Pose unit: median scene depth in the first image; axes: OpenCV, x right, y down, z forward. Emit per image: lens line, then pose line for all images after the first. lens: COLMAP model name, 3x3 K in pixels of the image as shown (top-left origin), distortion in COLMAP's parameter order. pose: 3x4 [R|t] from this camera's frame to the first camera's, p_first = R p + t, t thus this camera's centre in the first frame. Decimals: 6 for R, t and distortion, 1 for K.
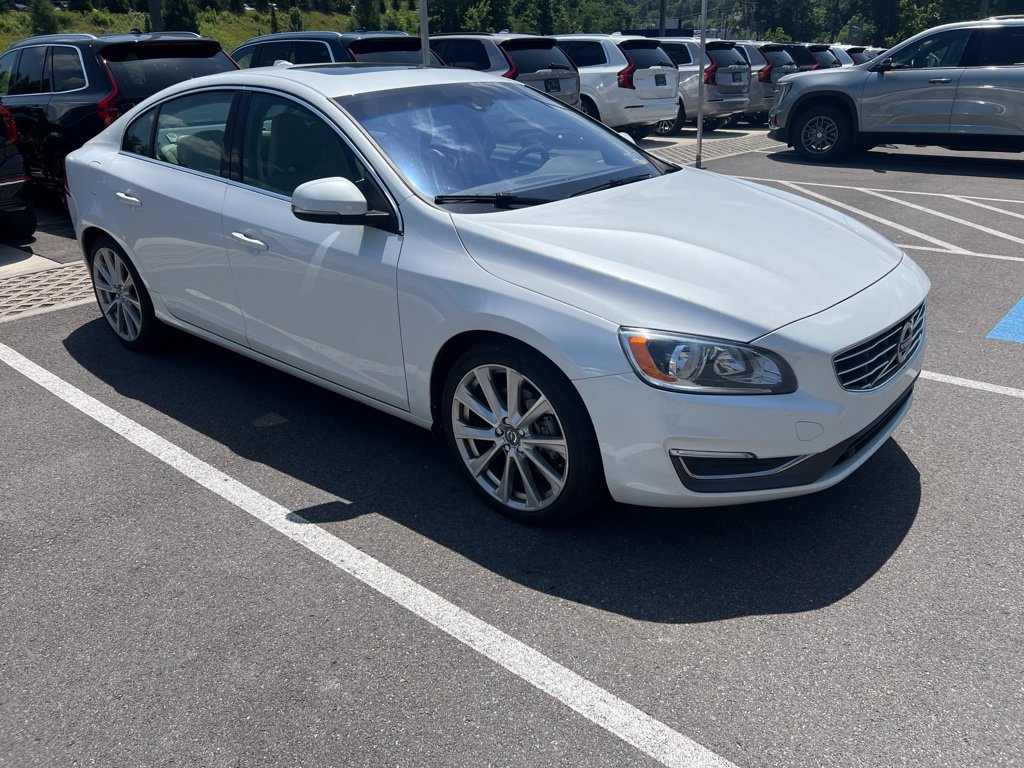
lens RADIAL K [[770.9, 0, 517.8], [0, 770.9, 388.7], [0, 0, 1]] dist [0.052030, -0.056530]
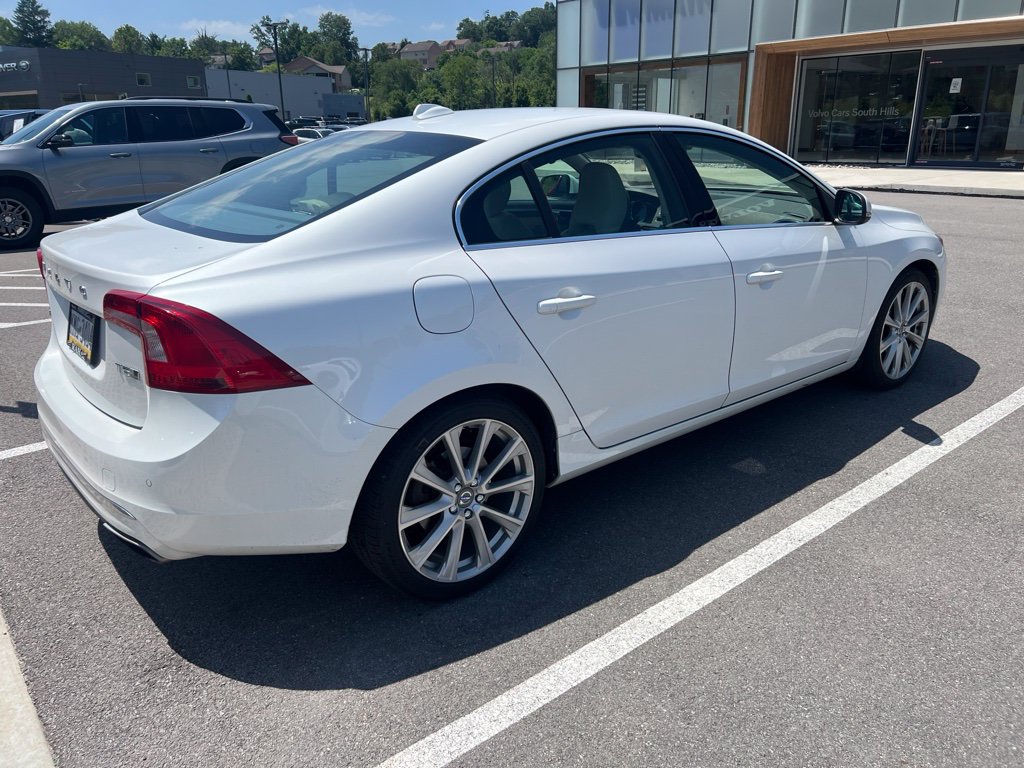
lens RADIAL K [[770.9, 0, 519.4], [0, 770.9, 377.0], [0, 0, 1]] dist [0.052030, -0.056530]
pose [[0.165385, -0.294968, 0.941085, -1.394229], [0.403631, 0.890894, 0.208303, -0.418244], [-0.899850, 0.345401, 0.266399, 1.096554]]
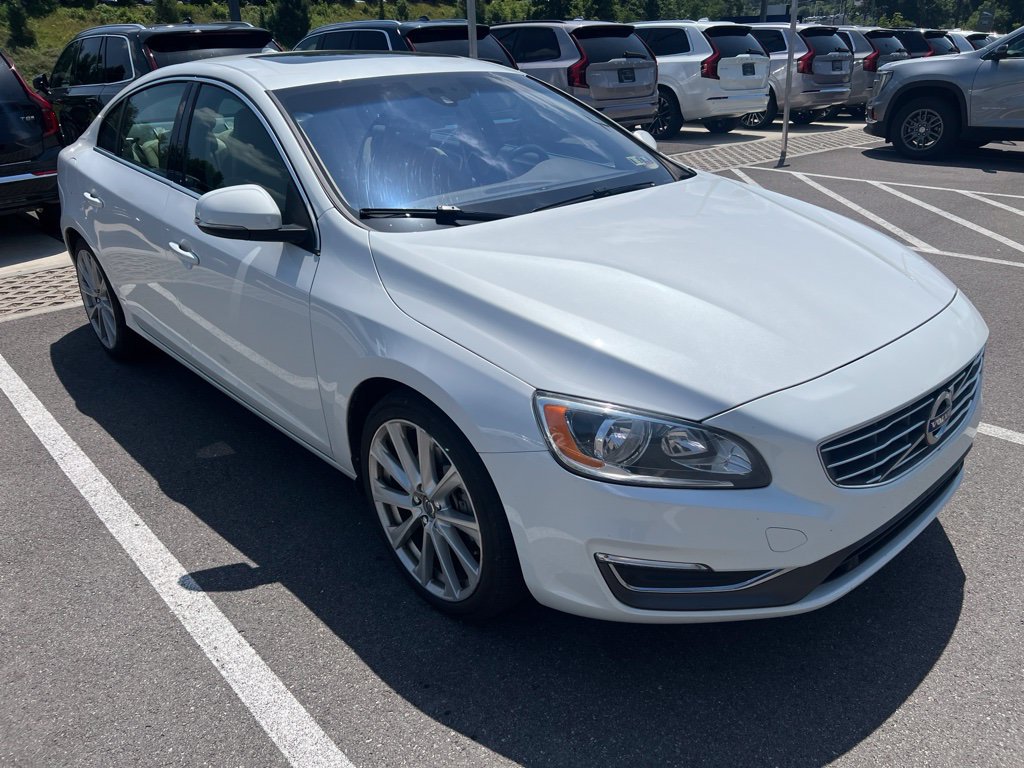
lens RADIAL K [[770.9, 0, 521.0], [0, 770.9, 389.4], [0, 0, 1]] dist [0.052030, -0.056530]
pose [[0.992677, 0.043432, -0.112717, 0.146226], [-0.042157, 0.999017, 0.013673, -0.065027], [0.113201, -0.008821, 0.993533, 0.168462]]
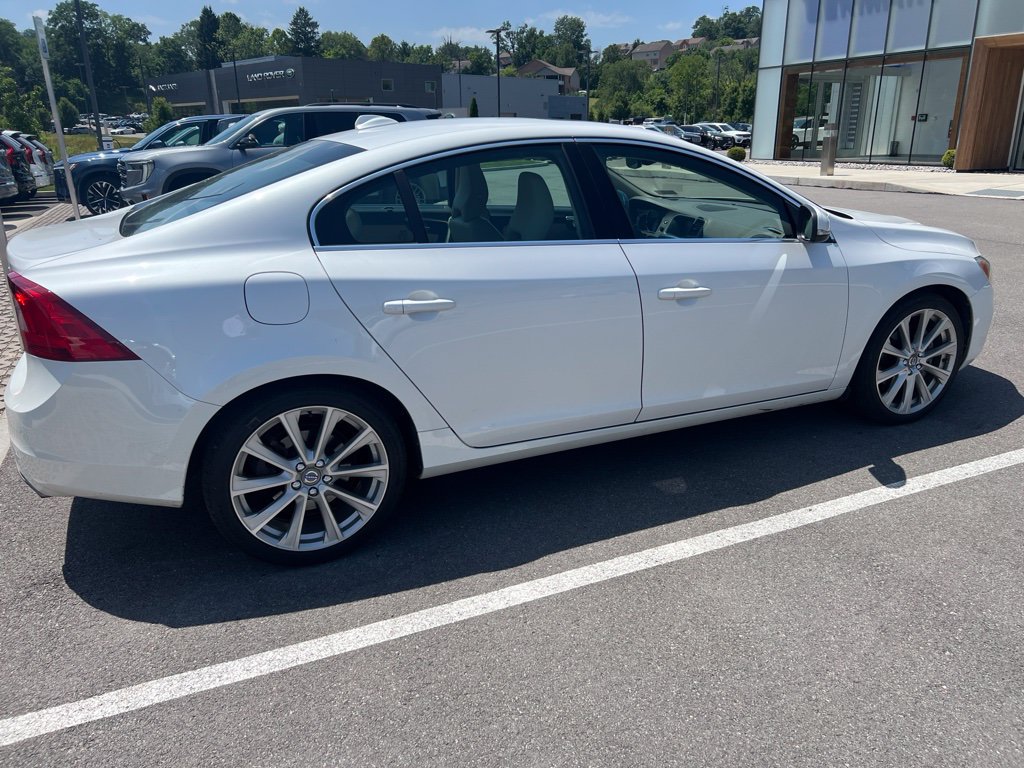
lens RADIAL K [[770.9, 0, 525.9], [0, 770.9, 389.0], [0, 0, 1]] dist [0.052030, -0.056530]
pose [[0.421437, -0.280593, 0.862357, -1.318975], [0.366837, 0.922401, 0.120855, -0.275584], [-0.829350, 0.265411, 0.491666, 0.751183]]
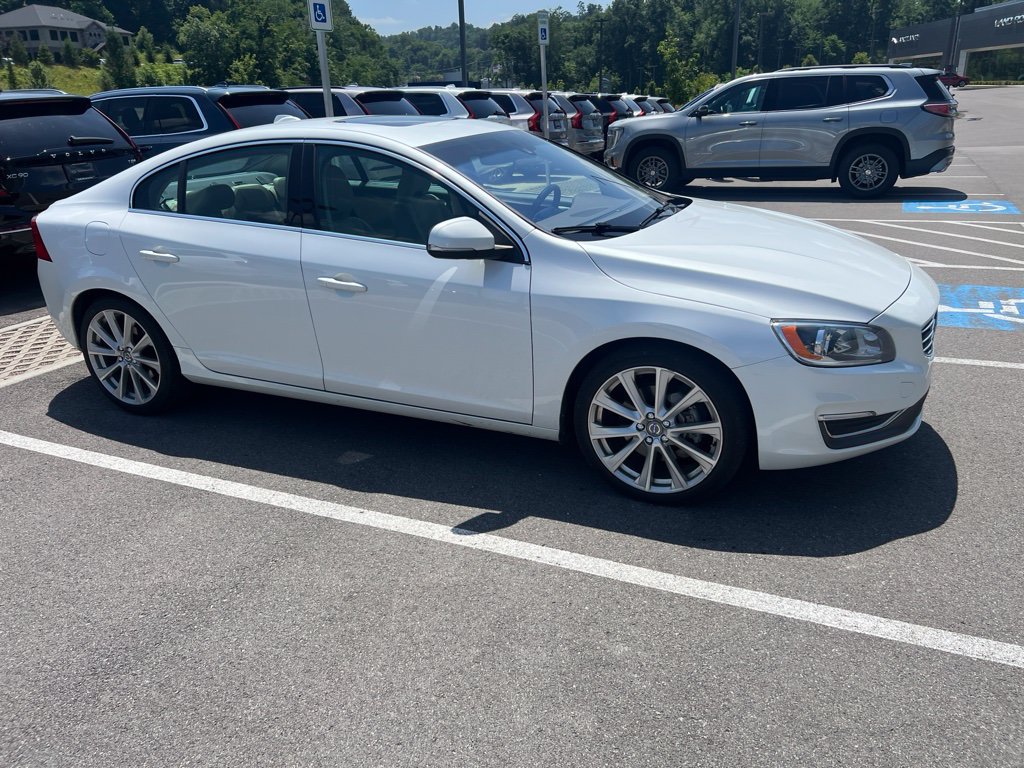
lens RADIAL K [[770.9, 0, 515.9], [0, 770.9, 390.0], [0, 0, 1]] dist [0.052030, -0.056530]
pose [[0.962667, -0.107545, 0.248408, -0.406099], [0.121043, 0.991854, -0.039674, 0.020751], [-0.242118, 0.068261, 0.967843, -0.055472]]
